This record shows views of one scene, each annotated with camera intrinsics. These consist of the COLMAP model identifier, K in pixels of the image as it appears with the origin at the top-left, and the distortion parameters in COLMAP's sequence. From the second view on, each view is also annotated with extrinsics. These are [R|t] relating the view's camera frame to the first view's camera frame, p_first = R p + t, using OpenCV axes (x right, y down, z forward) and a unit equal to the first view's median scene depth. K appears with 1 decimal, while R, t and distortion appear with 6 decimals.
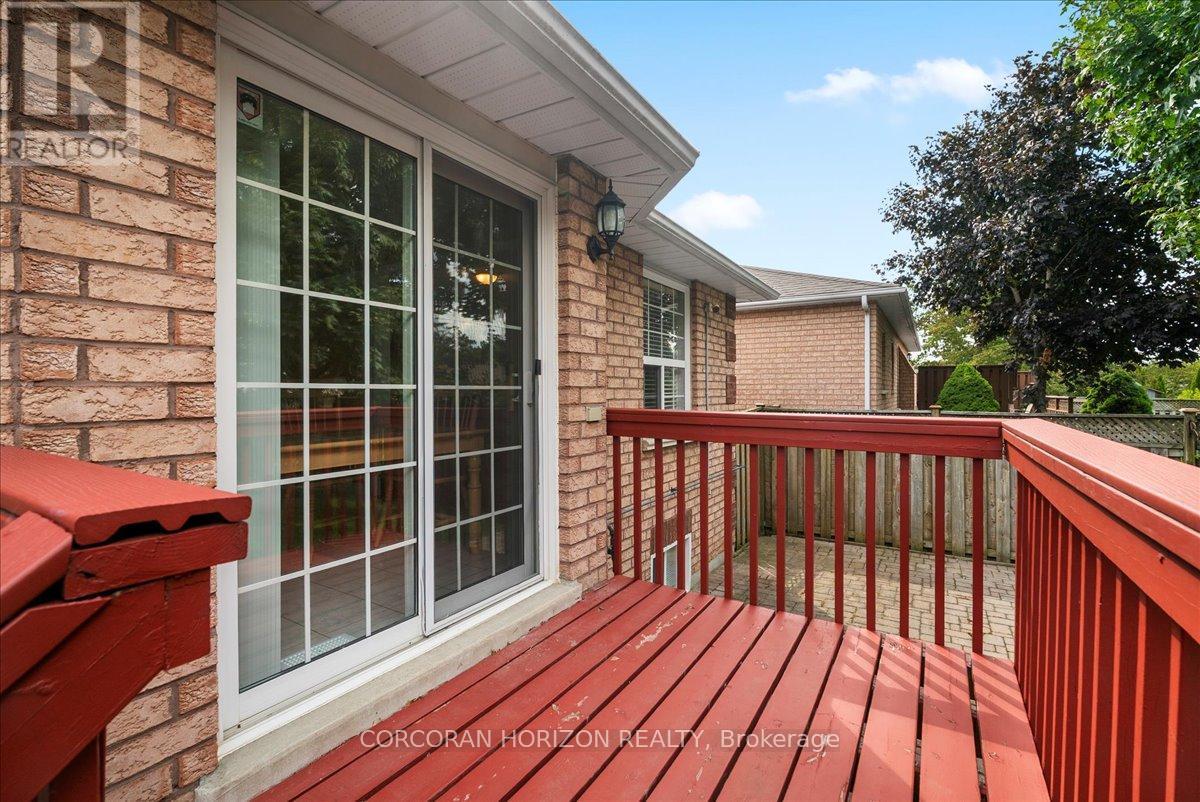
lens RADIAL K [[532.0, 0, 600.0], [0, 532.0, 401.0], [0, 0, 1]] dist [-0.001812, -0.000350]
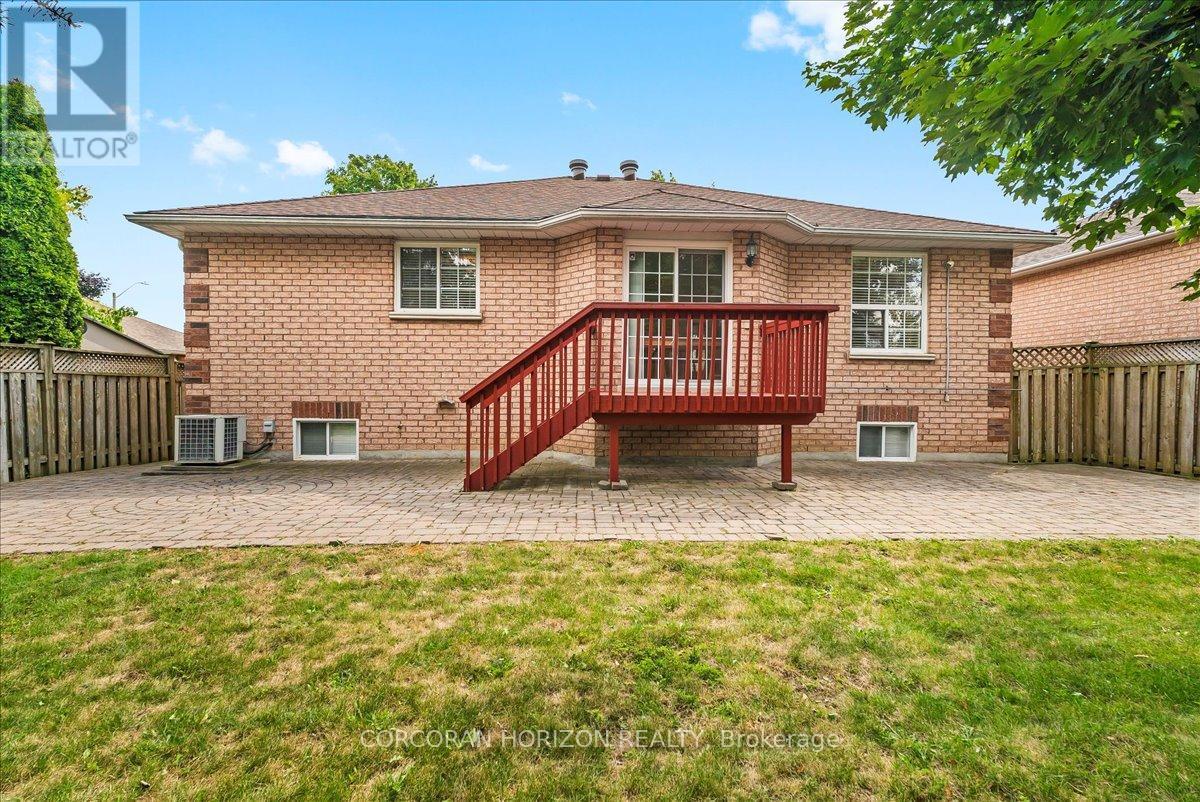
lens RADIAL K [[532.0, 0, 600.0], [0, 532.0, 401.0], [0, 0, 1]] dist [-0.001812, -0.000350]
pose [[0.587301, 0.021576, -0.809081, 0.813831], [-0.021931, 0.999702, 0.010739, 0.184746], [0.809071, 0.011437, 0.587599, -0.536229]]
